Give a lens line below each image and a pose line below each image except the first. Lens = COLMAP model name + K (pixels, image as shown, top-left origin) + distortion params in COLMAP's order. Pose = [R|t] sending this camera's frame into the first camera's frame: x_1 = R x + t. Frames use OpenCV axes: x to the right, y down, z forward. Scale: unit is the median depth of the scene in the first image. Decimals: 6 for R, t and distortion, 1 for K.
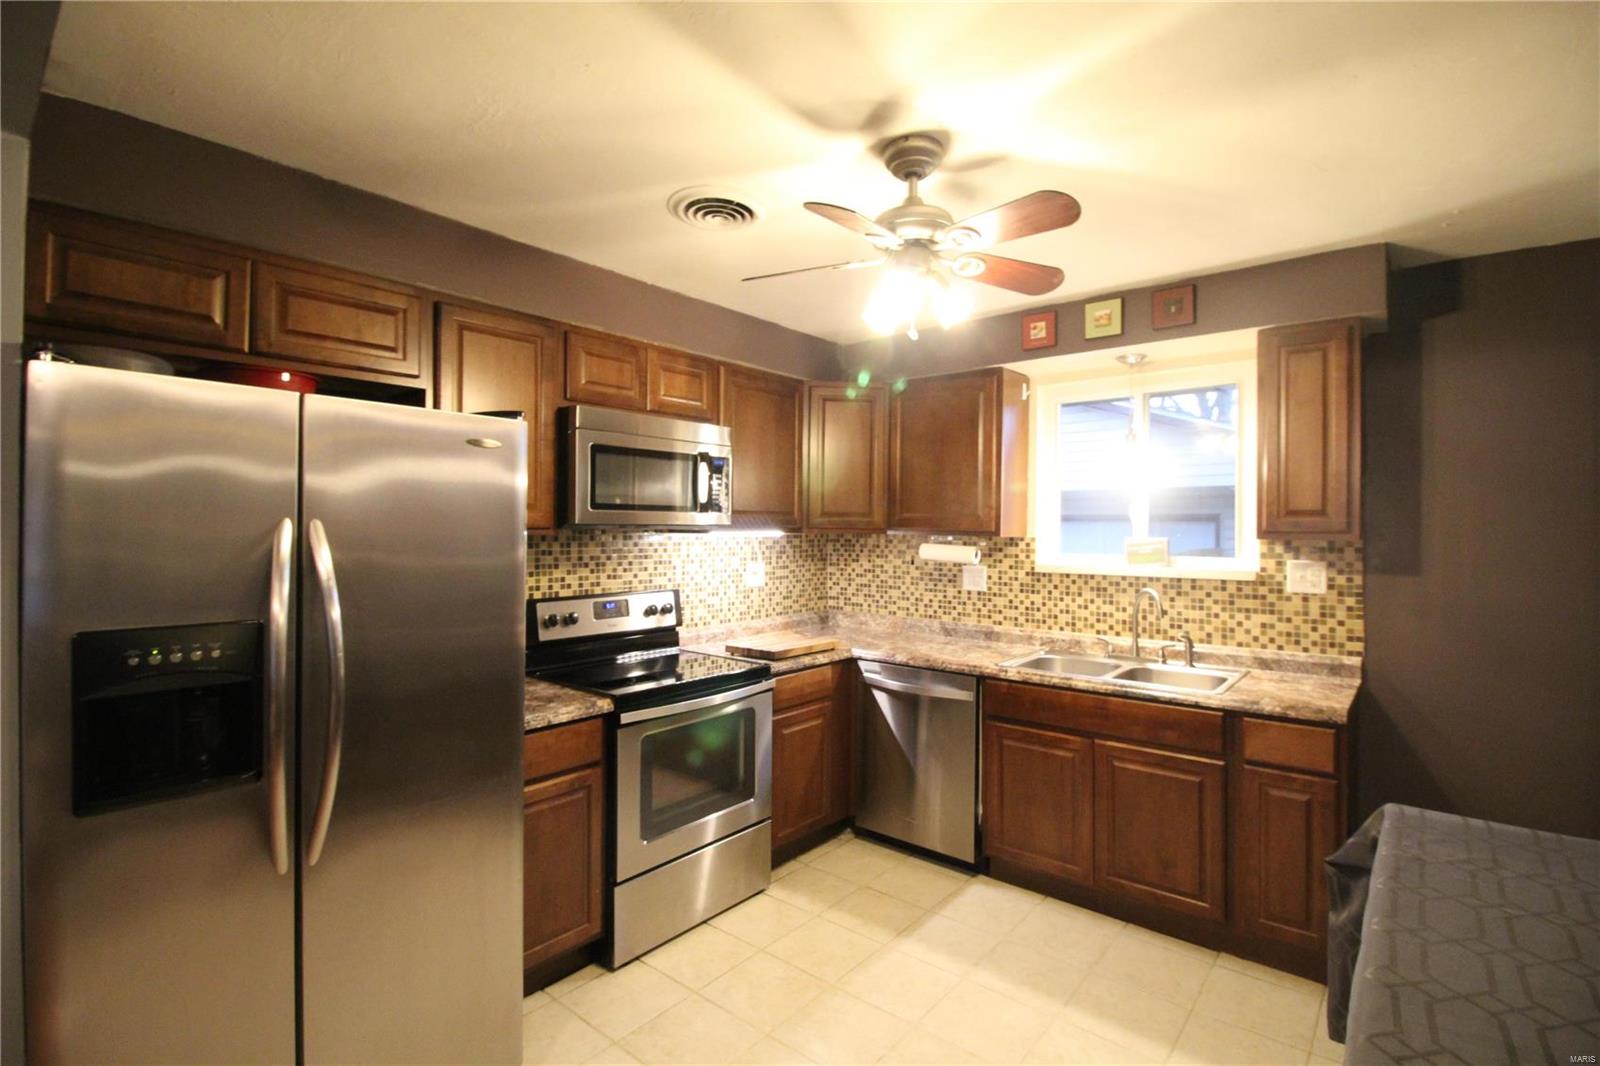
lens RADIAL K [[743.5, 0, 799.5], [0, 743.5, 527.2], [0, 0, 1]] dist [-0.001770, -0.011543]
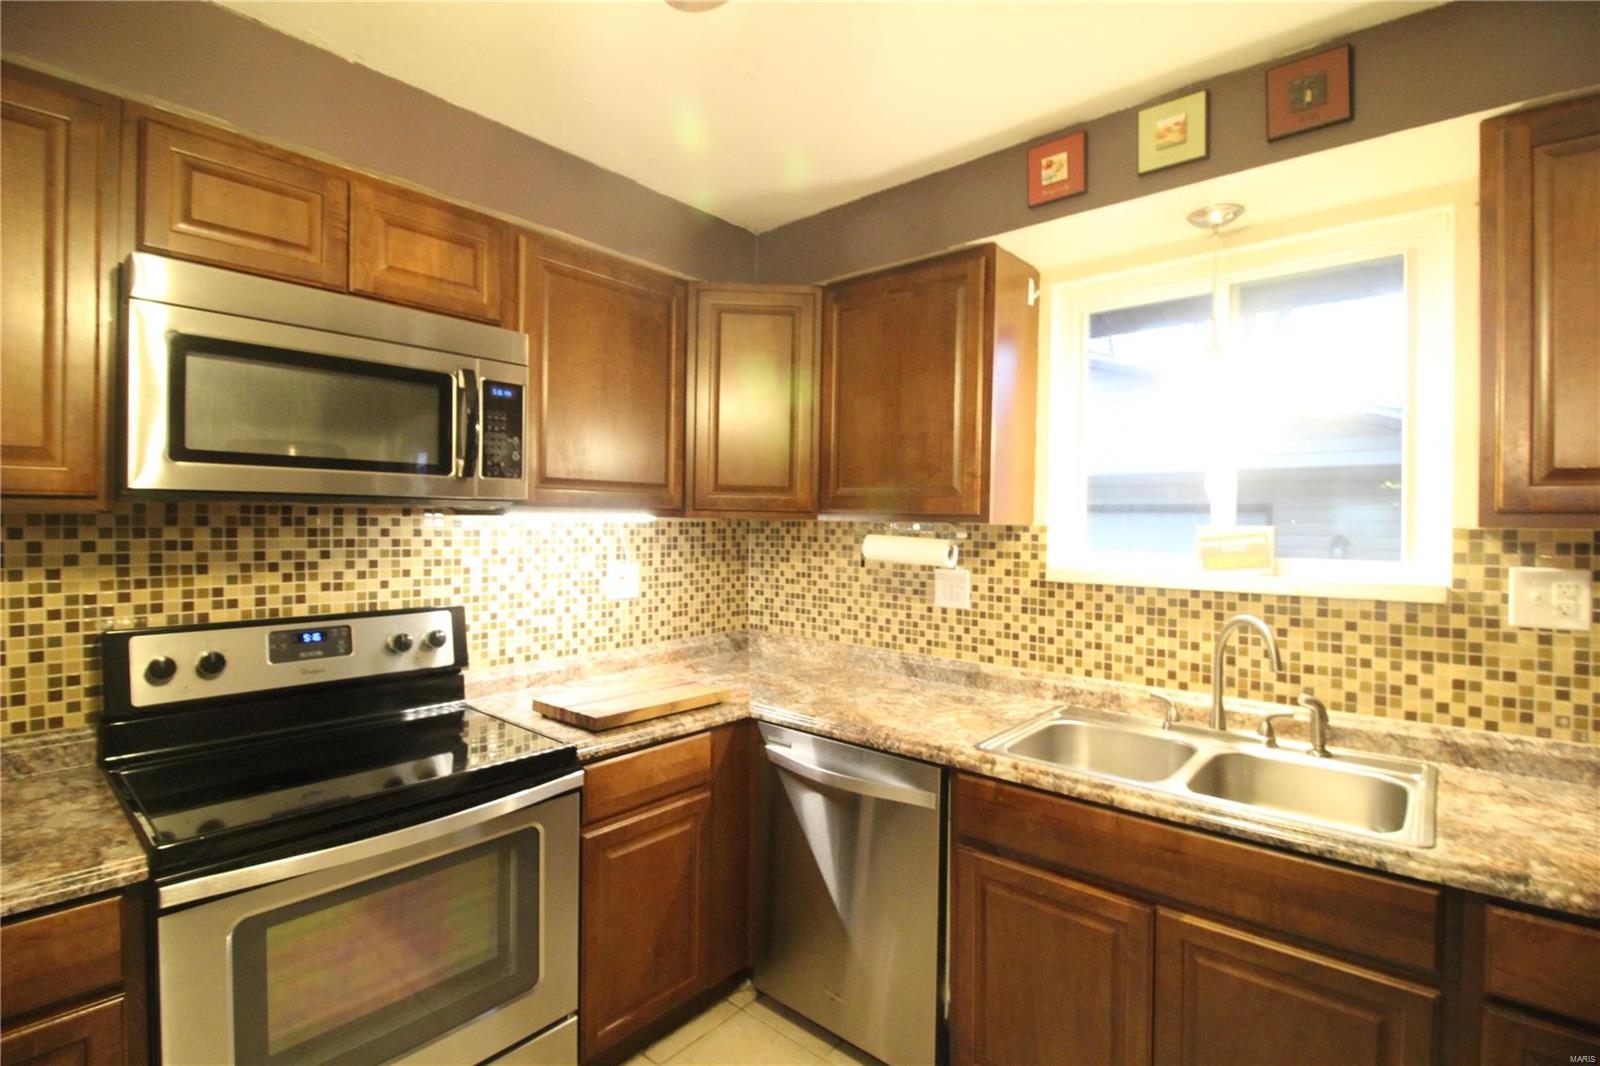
lens RADIAL K [[743.5, 0, 799.0], [0, 743.5, 528.3], [0, 0, 1]] dist [-0.001770, -0.011543]
pose [[0.999887, 0.005575, -0.013986, 0.134538], [-0.005454, 0.999947, 0.008681, 0.013410], [0.014034, -0.008604, 0.999865, 0.425910]]
